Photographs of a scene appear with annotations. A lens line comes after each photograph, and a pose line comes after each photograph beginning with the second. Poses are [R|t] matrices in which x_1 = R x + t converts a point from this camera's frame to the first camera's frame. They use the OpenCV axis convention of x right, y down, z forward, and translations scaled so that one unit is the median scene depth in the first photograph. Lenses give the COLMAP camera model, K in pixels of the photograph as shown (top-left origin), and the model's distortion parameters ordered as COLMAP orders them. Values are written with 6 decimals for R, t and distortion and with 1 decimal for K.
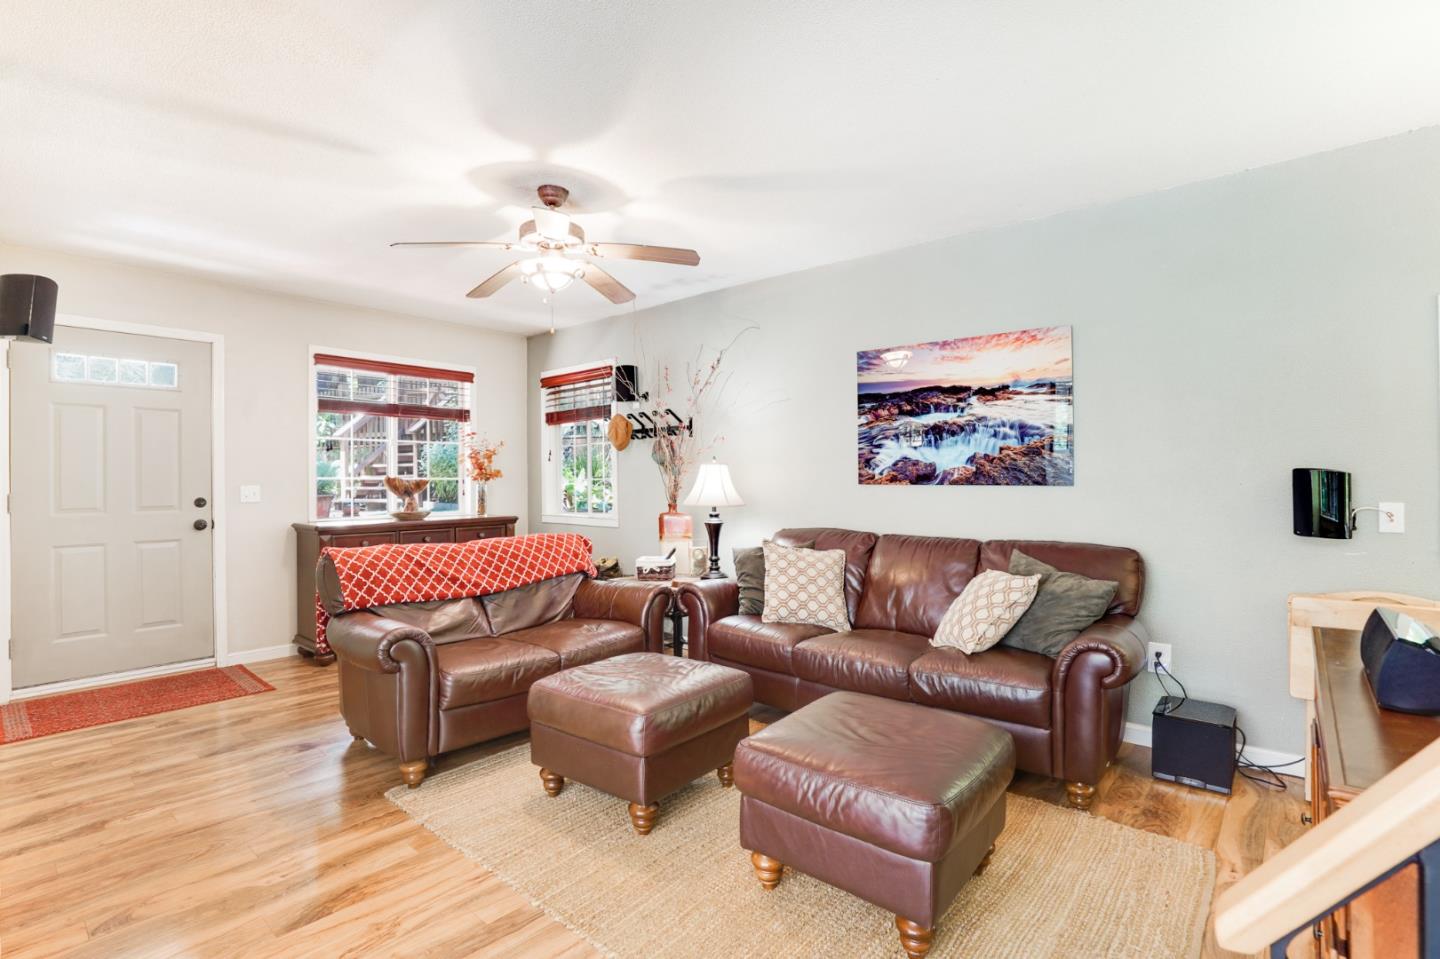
lens RADIAL K [[680.8, 0, 710.1], [0, 680.8, 472.4], [0, 0, 1]] dist [-0.037357, 0.007475]
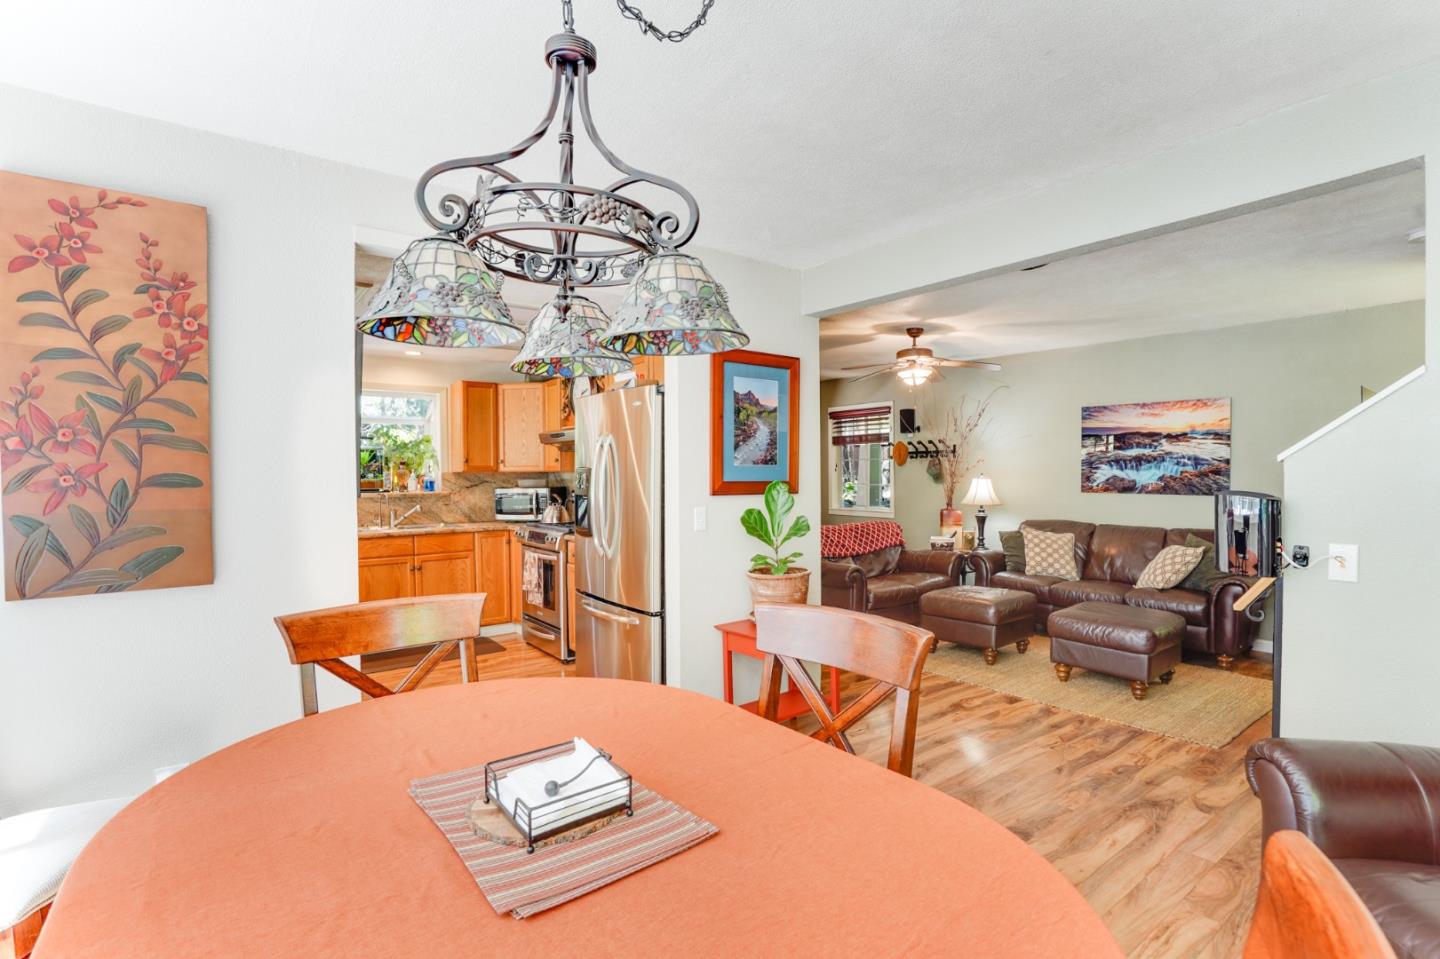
lens RADIAL K [[680.8, 0, 728.0], [0, 680.8, 487.6], [0, 0, 1]] dist [-0.037357, 0.007475]
pose [[0.982998, 0.007204, -0.183474, -0.335977], [-0.001315, 0.999481, 0.032198, -0.047702], [0.183610, -0.031409, 0.982497, -0.762561]]
